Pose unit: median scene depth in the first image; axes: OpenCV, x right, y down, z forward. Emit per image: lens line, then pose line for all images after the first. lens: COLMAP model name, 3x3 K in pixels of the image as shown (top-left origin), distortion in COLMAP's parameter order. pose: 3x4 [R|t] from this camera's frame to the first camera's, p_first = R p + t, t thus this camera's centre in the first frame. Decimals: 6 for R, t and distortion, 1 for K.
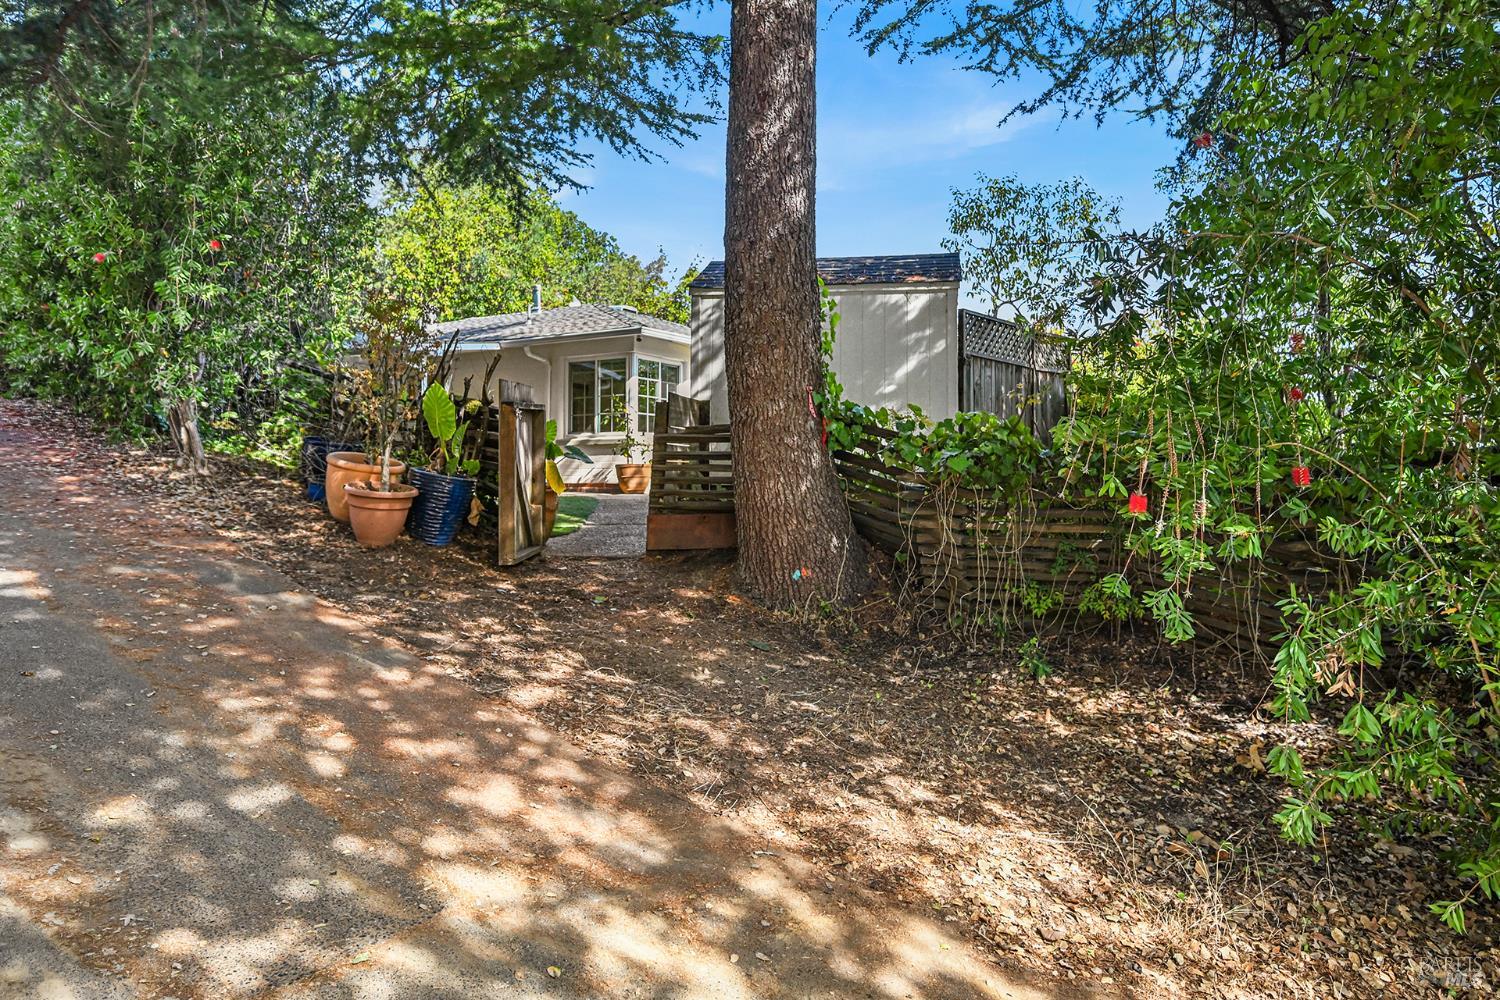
lens RADIAL K [[955.5, 0, 749.7], [0, 955.5, 490.5], [0, 0, 1]] dist [-0.003811, 0.000220]
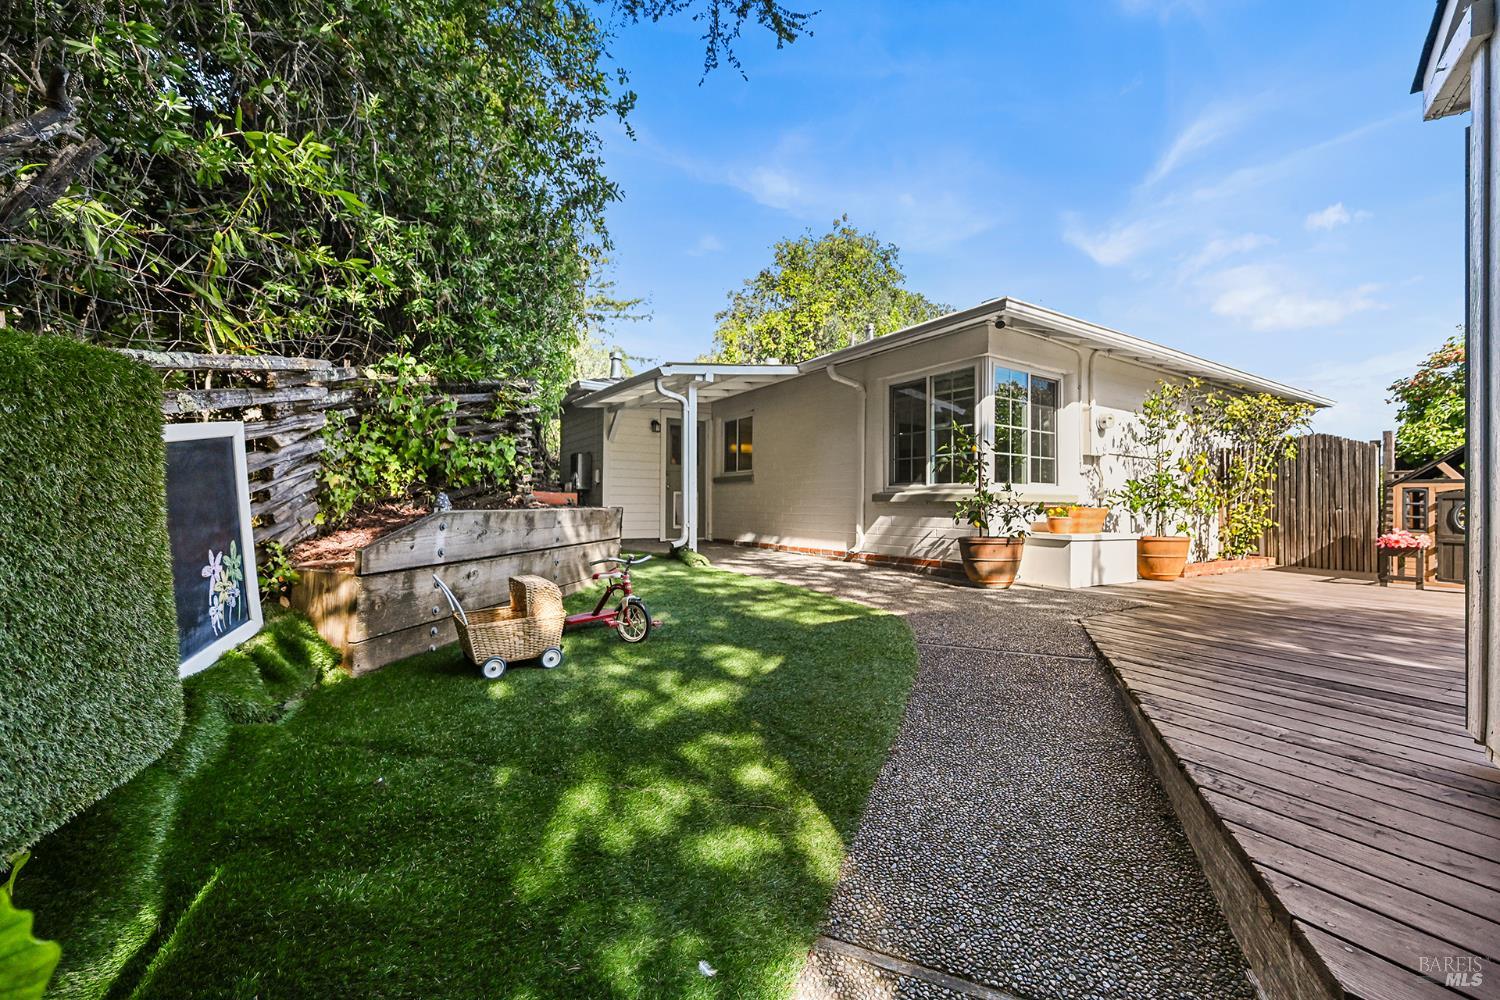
lens RADIAL K [[601.3, 0, 752.3], [0, 601.3, 492.4], [0, 0, 1]] dist [0.000526, 0.000266]
pose [[0.892267, -0.004891, -0.451482, -0.079793], [-0.010055, 0.999478, -0.030698, -0.040272], [0.451396, 0.031931, 0.891752, 0.566273]]
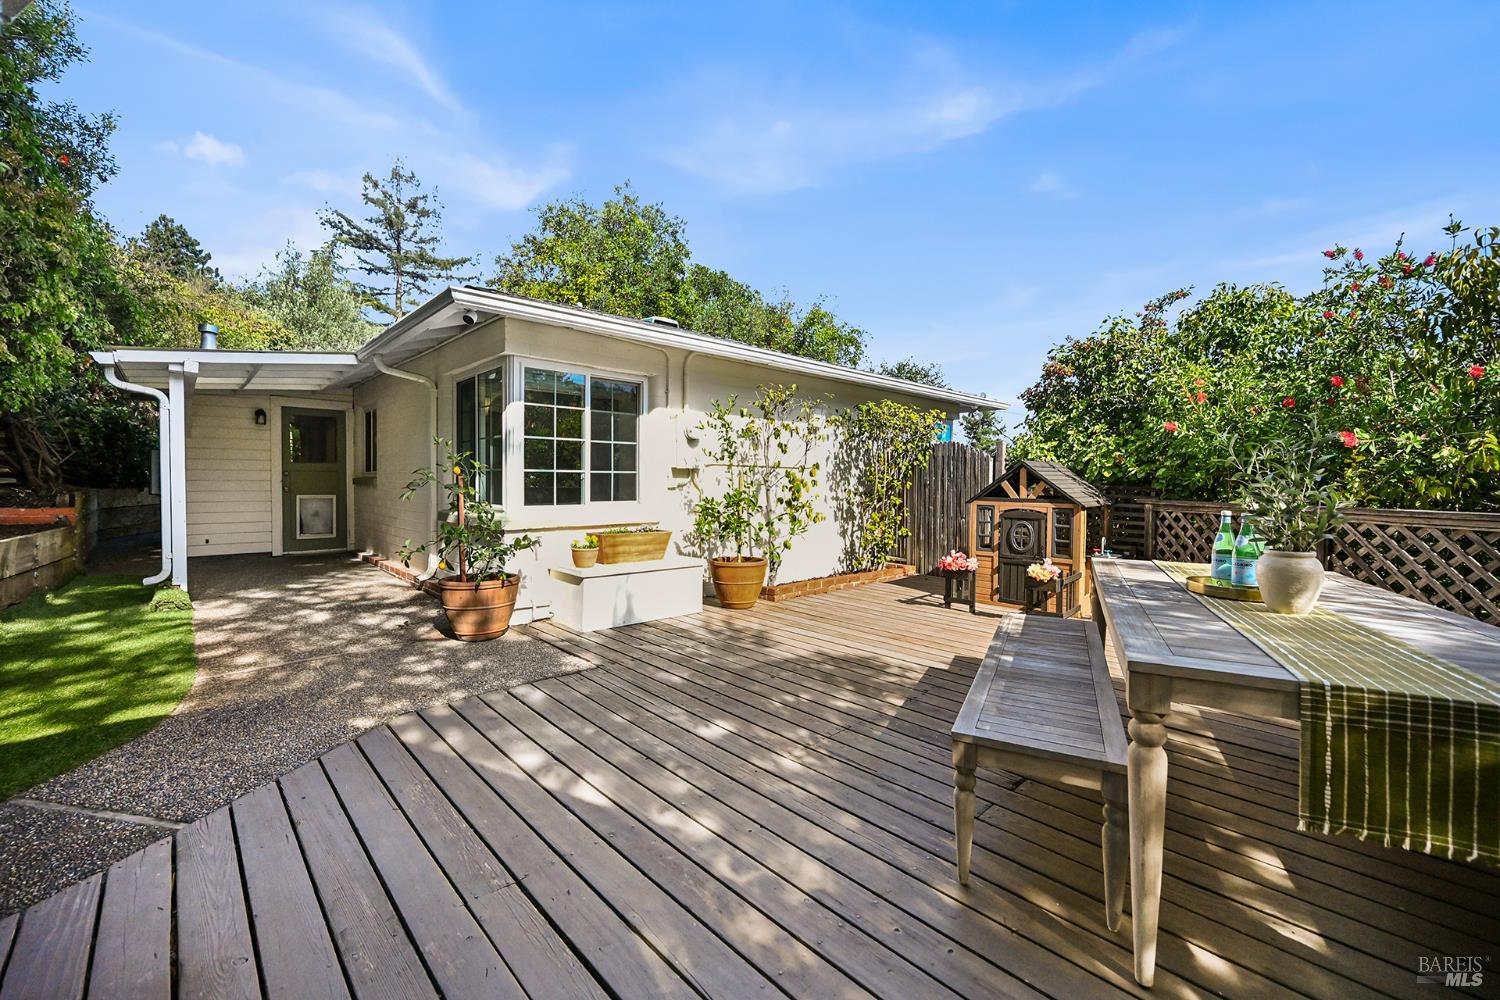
lens RADIAL K [[601.3, 0, 737.6], [0, 601.3, 491.9], [0, 0, 1]] dist [0.000526, 0.000266]
pose [[0.958401, 0.010203, -0.285243, 0.090540], [-0.007495, 0.999916, 0.010586, -0.072136], [0.285327, -0.008008, 0.958397, 0.701178]]
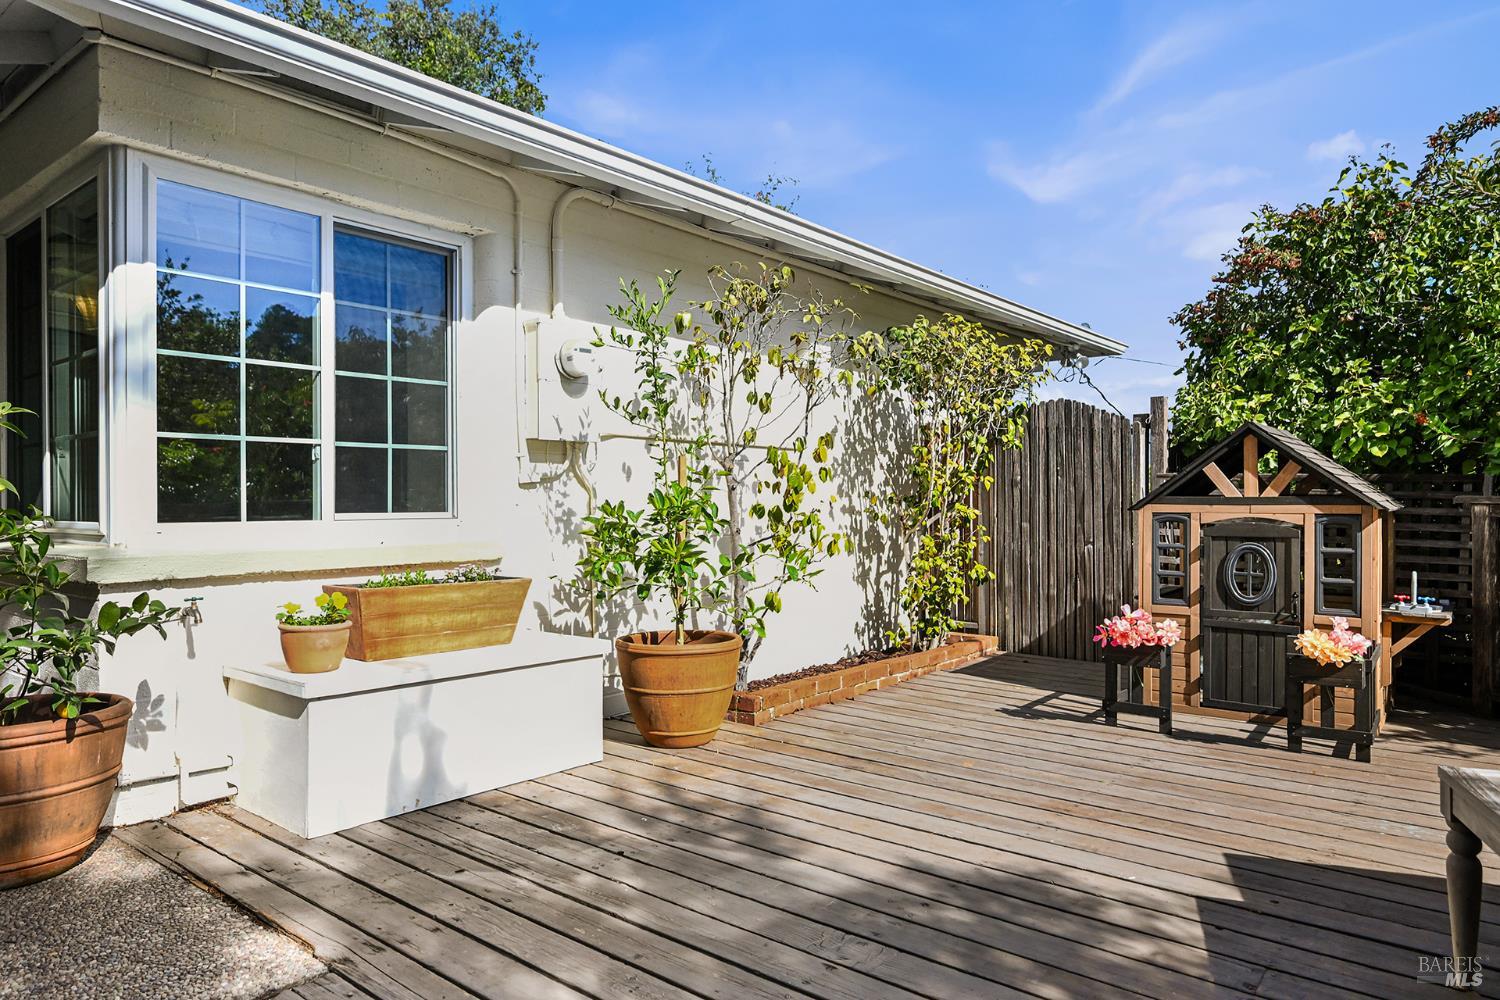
lens RADIAL K [[951.5, 0, 750.2], [0, 951.5, 501.7], [0, 0, 1]] dist [0.003208, -0.001229]
pose [[0.988262, -0.005819, -0.152659, 0.045407], [0.004775, 0.999963, -0.007208, -0.062524], [0.152696, 0.006394, 0.988253, 0.796569]]
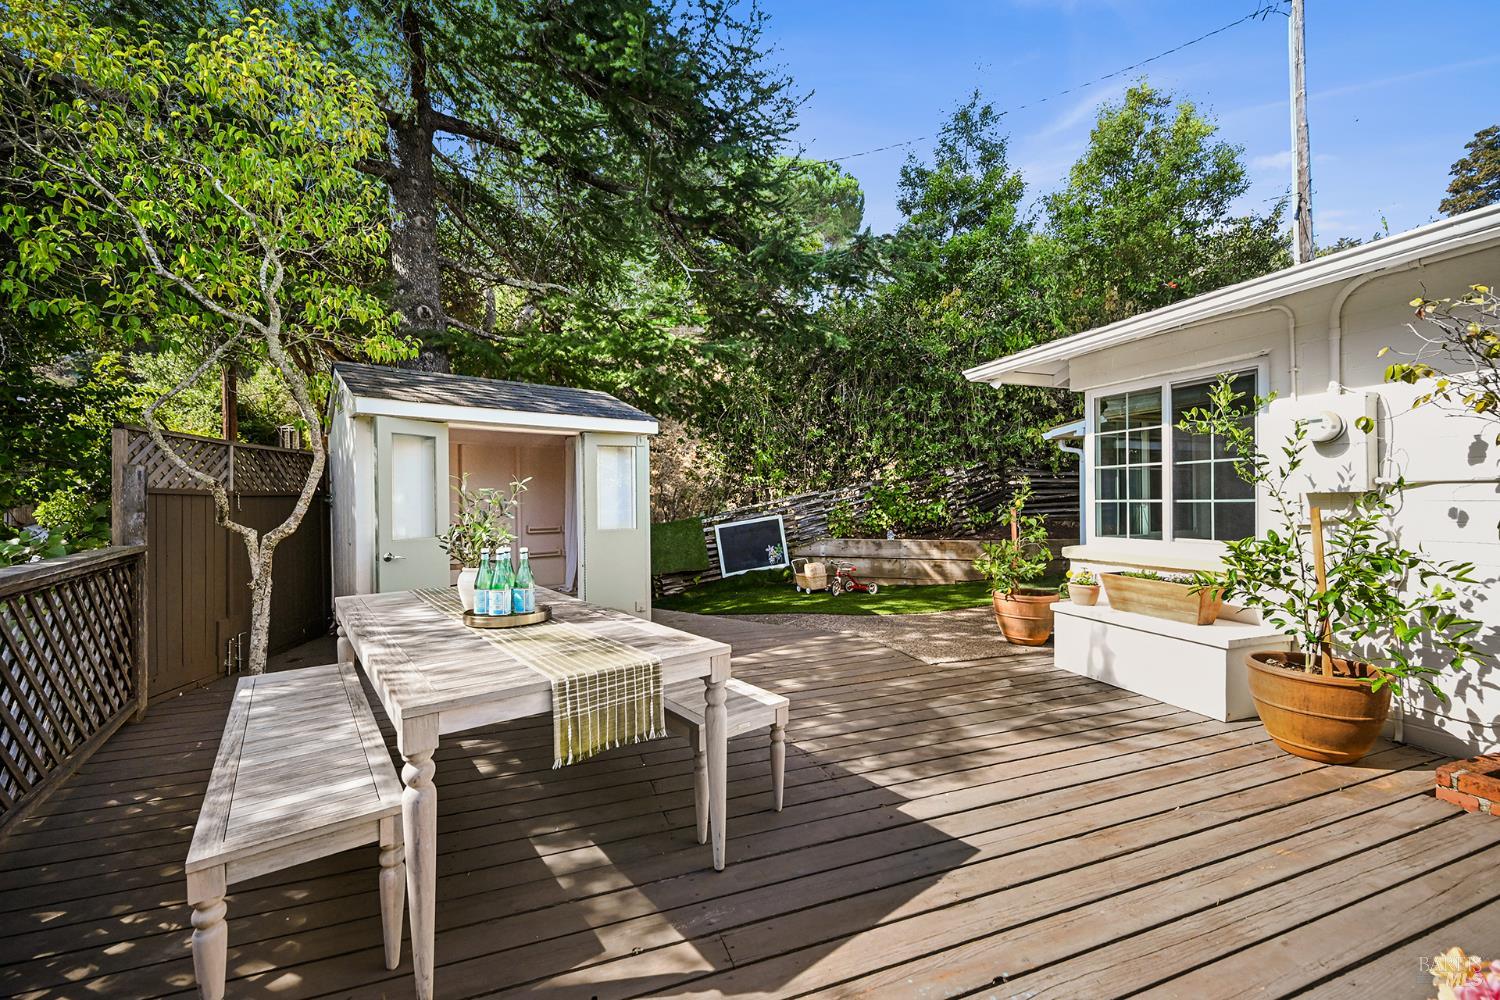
lens RADIAL K [[601.3, 0, 748.0], [0, 601.3, 500.3], [0, 0, 1]] dist [0.000526, 0.000266]
pose [[-0.640148, 0.004207, -0.768240, 0.259150], [0.002516, 0.999991, 0.003380, -0.081669], [0.768248, 0.000231, -0.640153, 1.048613]]
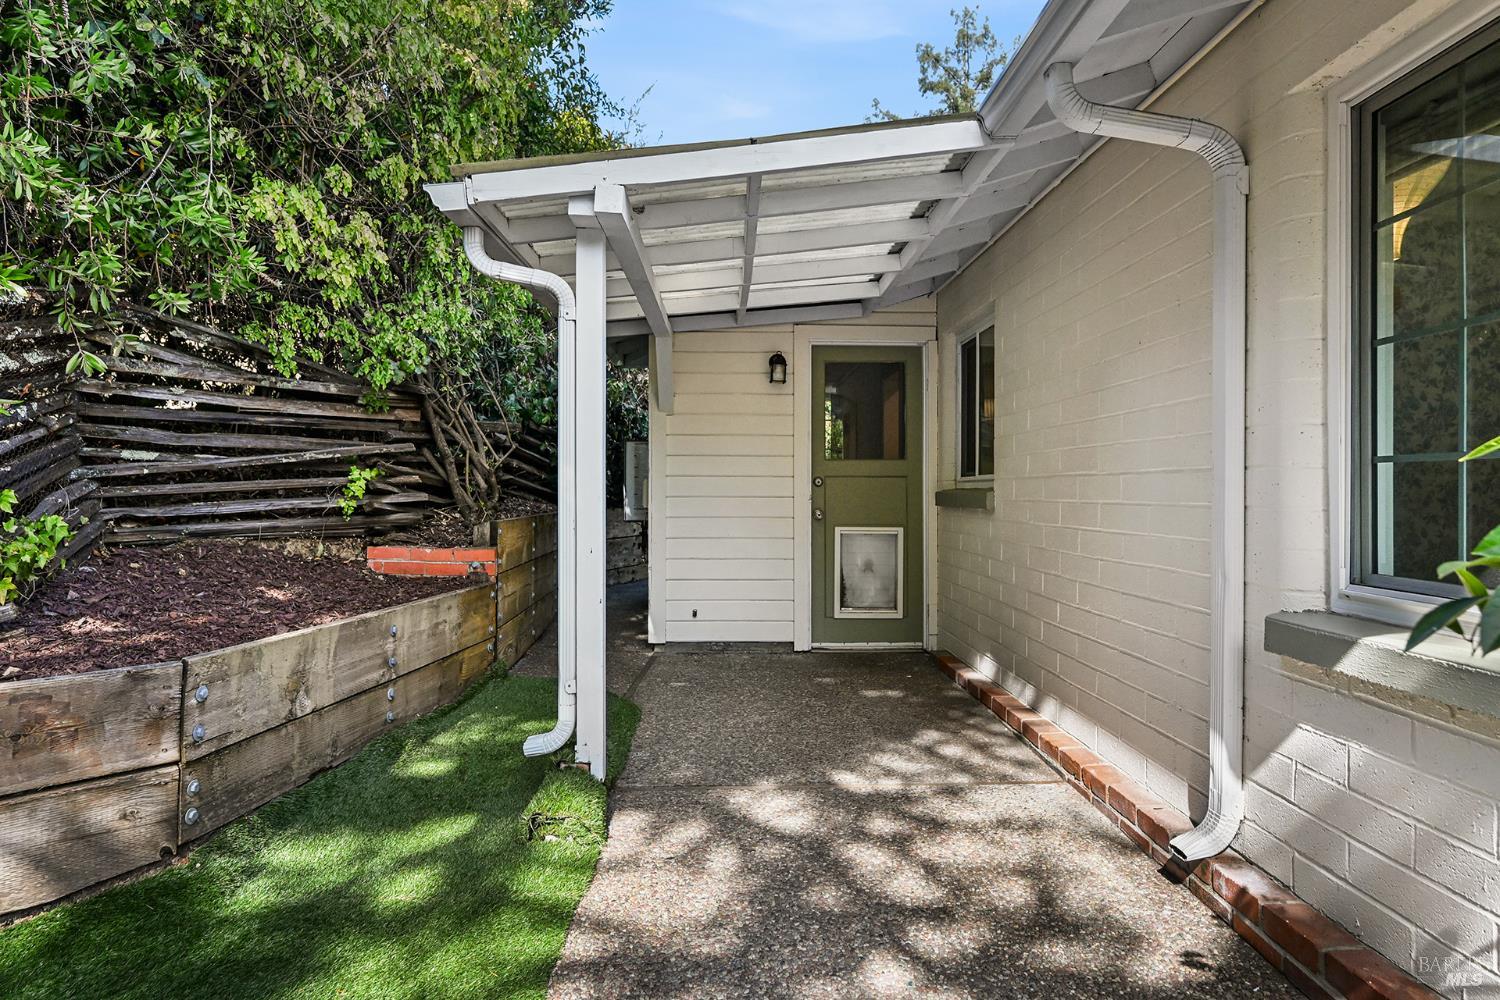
lens RADIAL K [[955.5, 0, 744.4], [0, 955.5, 473.4], [0, 0, 1]] dist [-0.003811, 0.000220]
pose [[0.522556, -0.014729, -0.852478, -0.114165], [-0.011014, 0.999651, -0.024024, -0.073292], [0.852534, 0.021943, 0.522211, 0.858497]]
